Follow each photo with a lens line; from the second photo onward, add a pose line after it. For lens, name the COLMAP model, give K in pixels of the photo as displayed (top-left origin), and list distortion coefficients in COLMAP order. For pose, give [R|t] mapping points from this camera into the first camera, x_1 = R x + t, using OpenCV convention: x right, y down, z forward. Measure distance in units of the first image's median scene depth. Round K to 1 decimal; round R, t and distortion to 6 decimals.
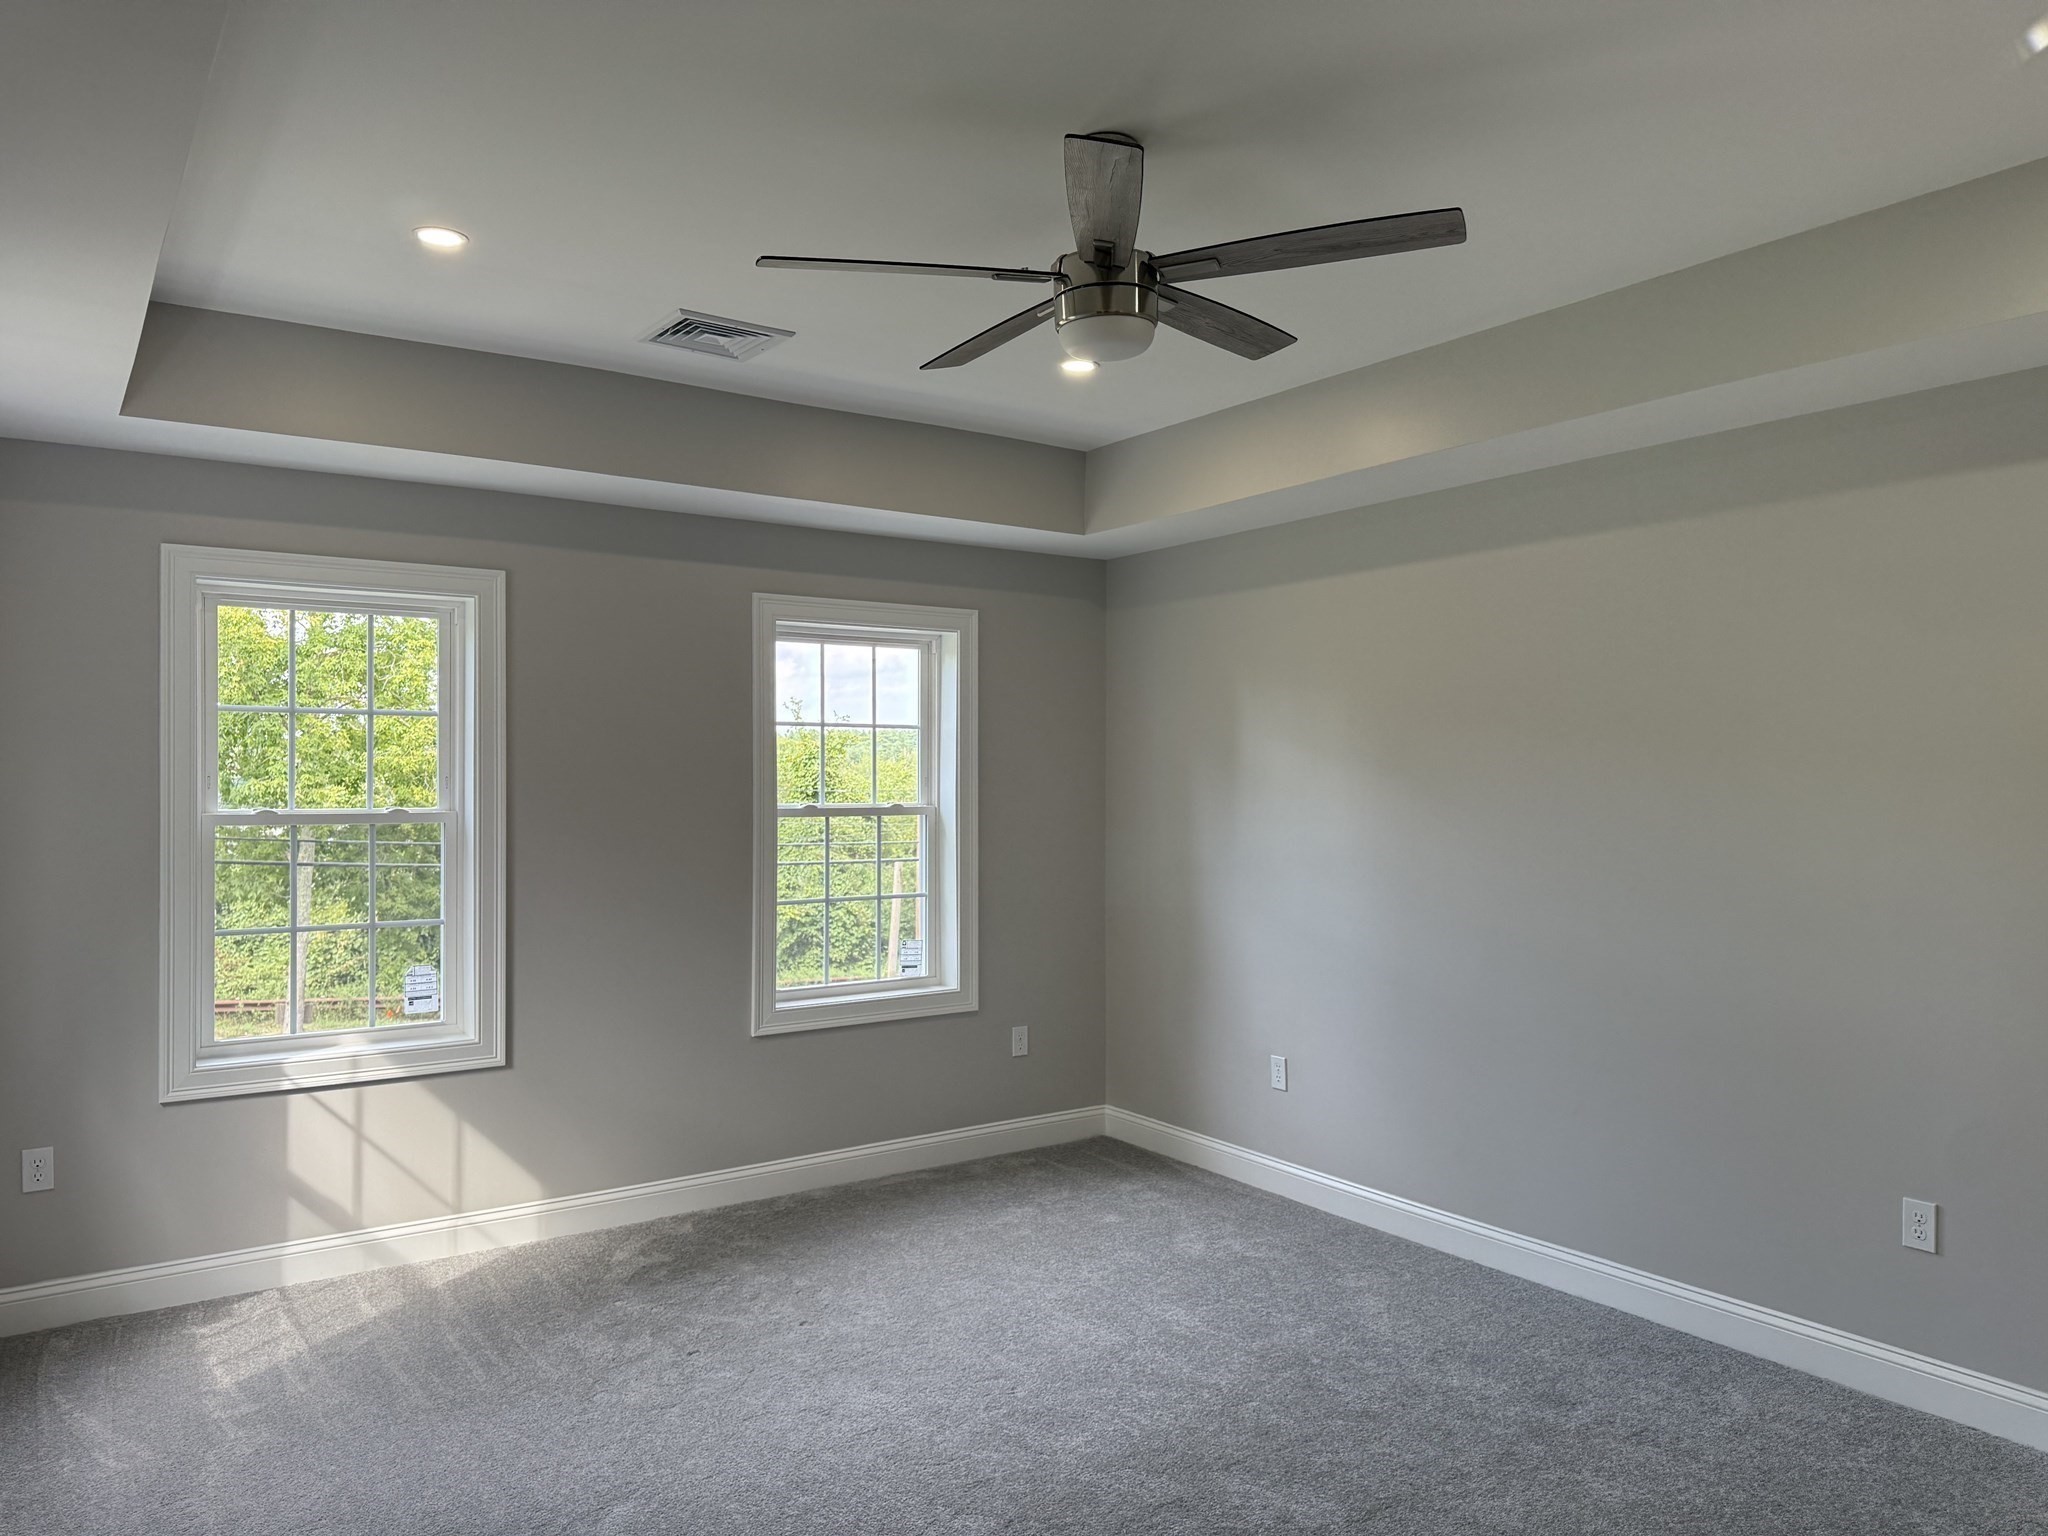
lens RADIAL K [[1445.0, 0, 1065.9], [0, 1445.0, 779.8], [0, 0, 1]] dist [0.009883, -0.011810]
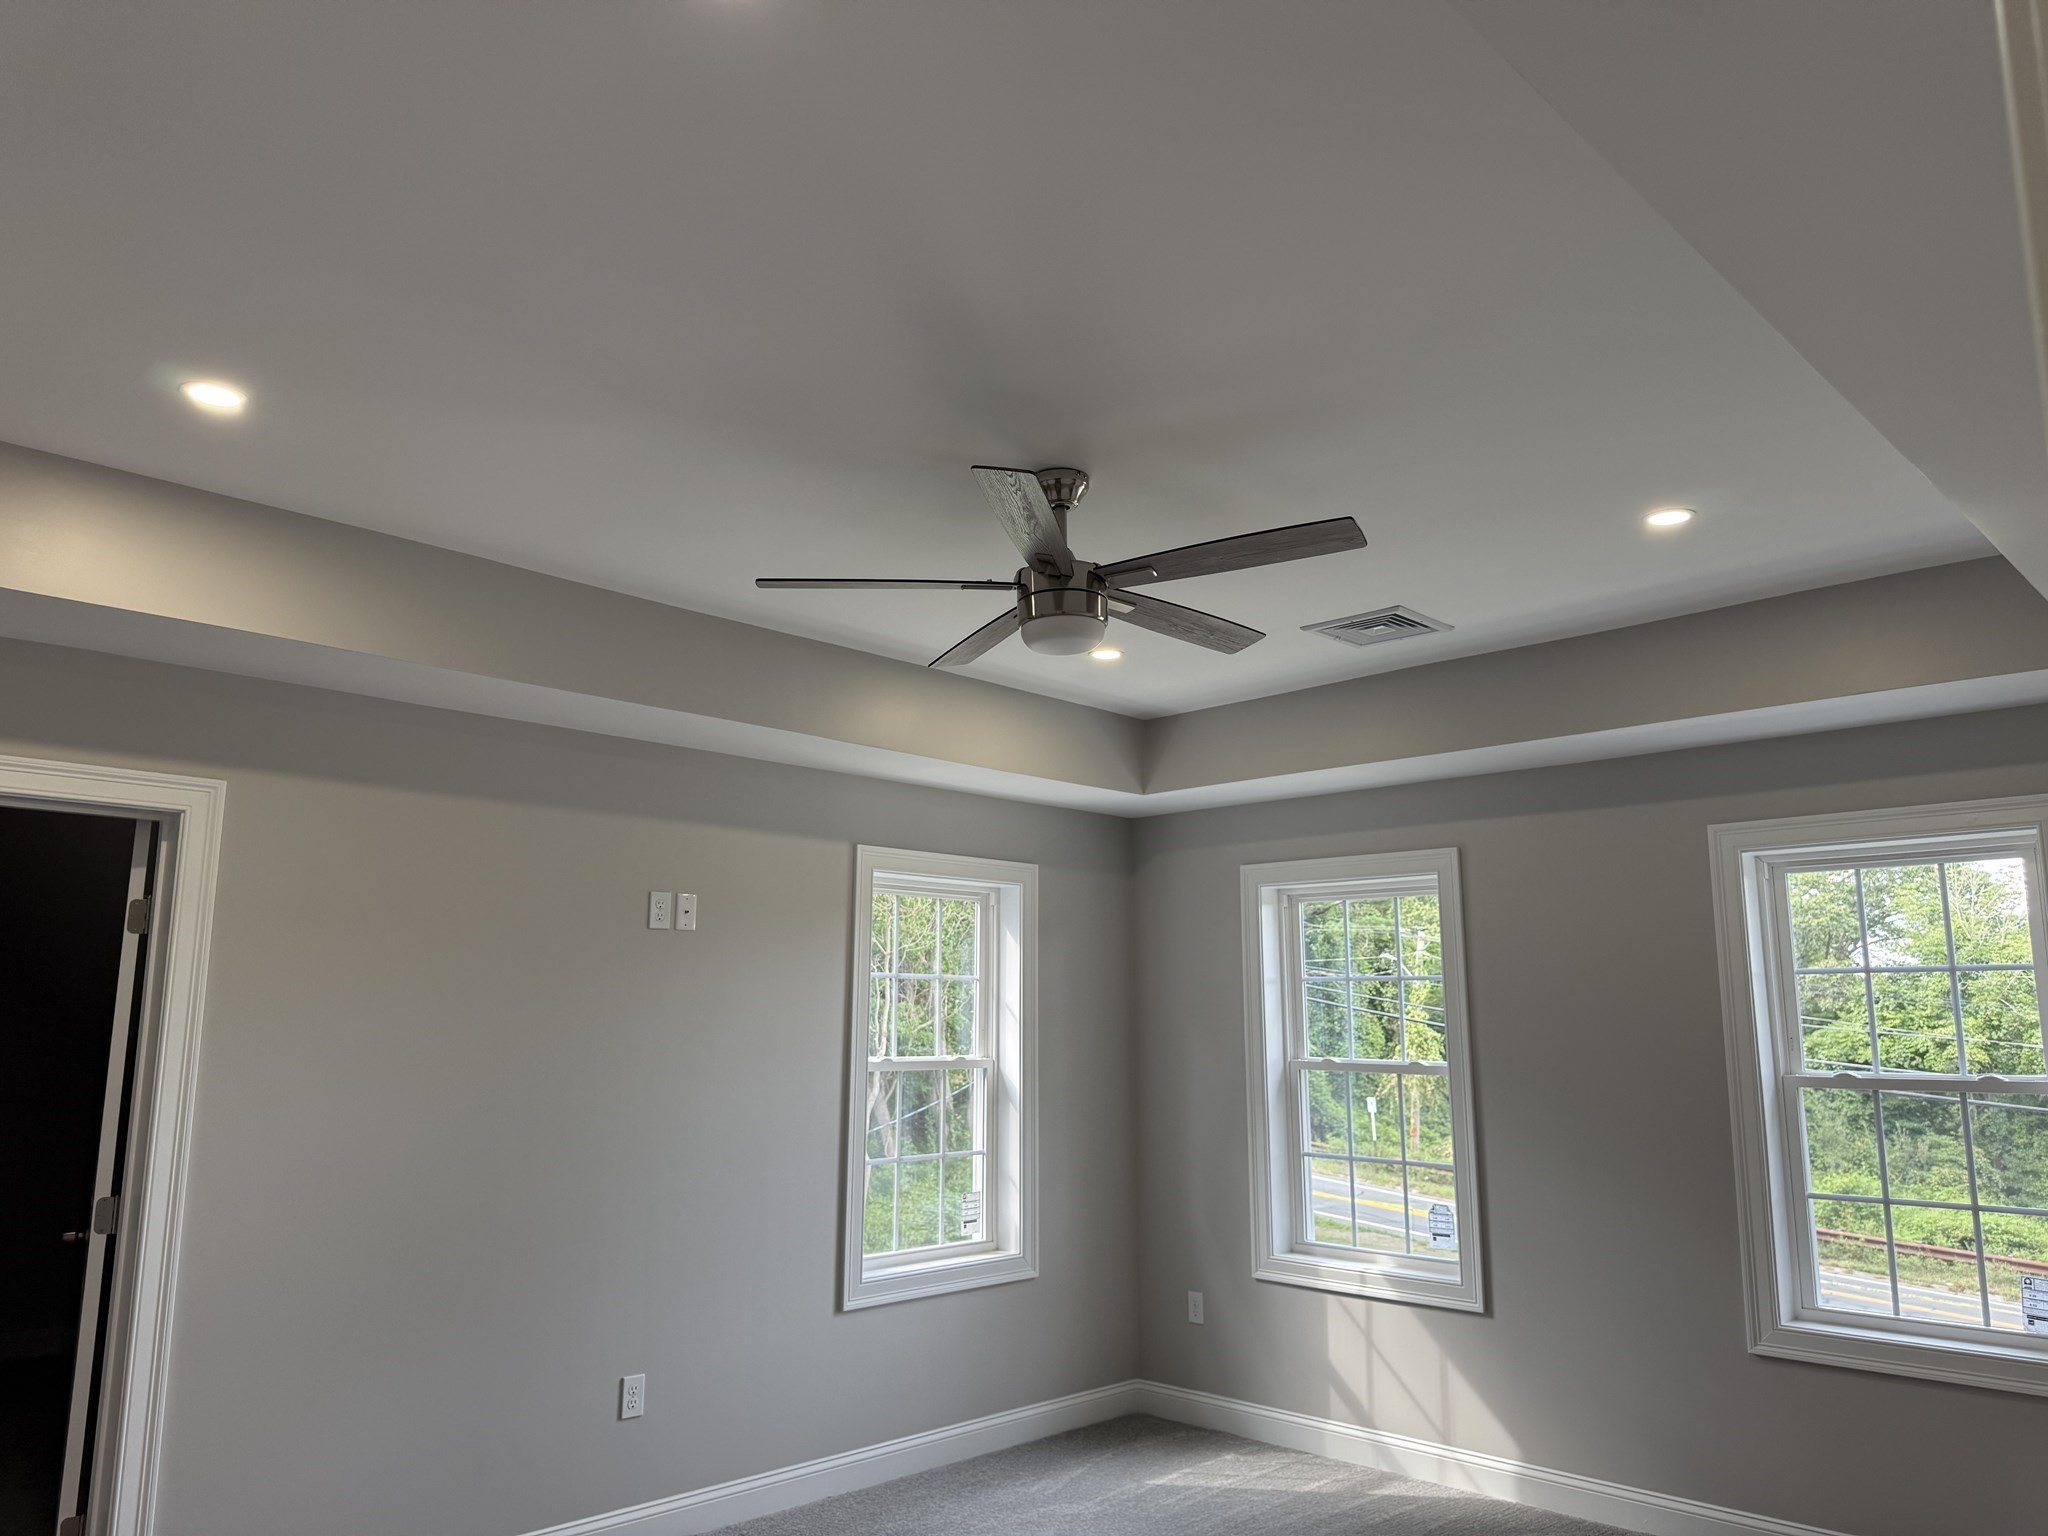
lens RADIAL K [[1445.0, 0, 1014.2], [0, 1445.0, 766.9], [0, 0, 1]] dist [0.009883, -0.011810]
pose [[0.170587, -0.177471, -0.969229, 0.684023], [-0.009420, 0.983308, -0.181707, 0.001241], [0.985298, 0.040127, 0.166068, 0.500160]]
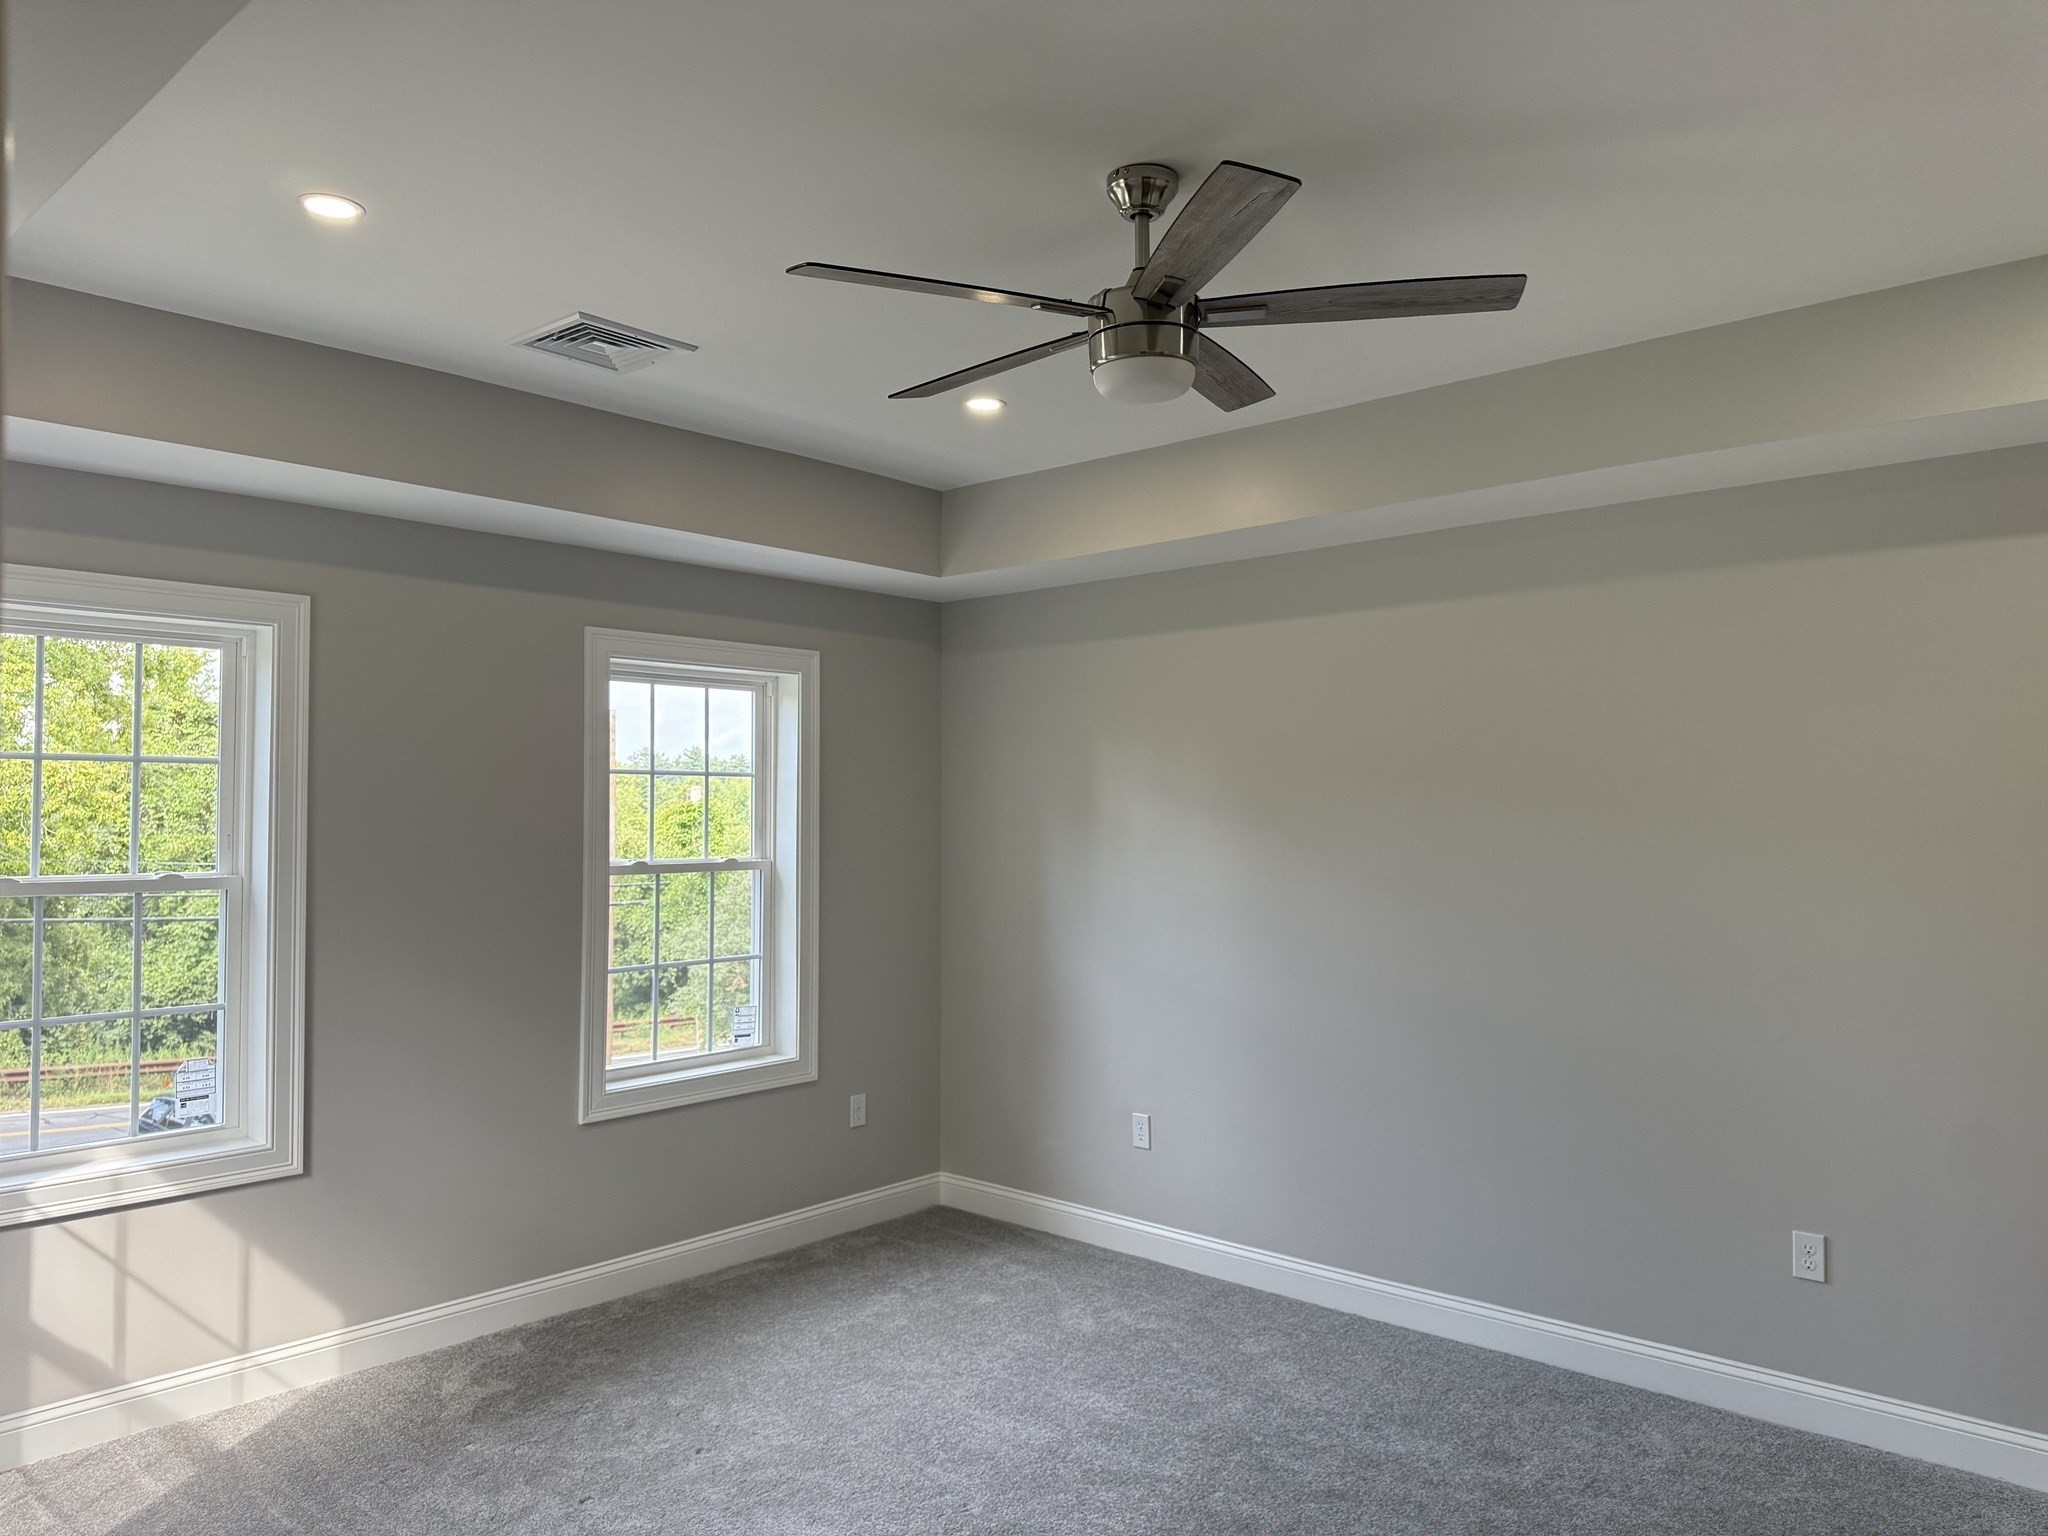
lens RADIAL K [[1445.0, 0, 1069.7], [0, 1445.0, 777.5], [0, 0, 1]] dist [0.009883, -0.011810]
pose [[0.973844, 0.005004, 0.227163, -0.149970], [0.001140, 0.999637, -0.026908, -0.013241], [-0.227215, 0.026463, 0.973485, 0.063893]]
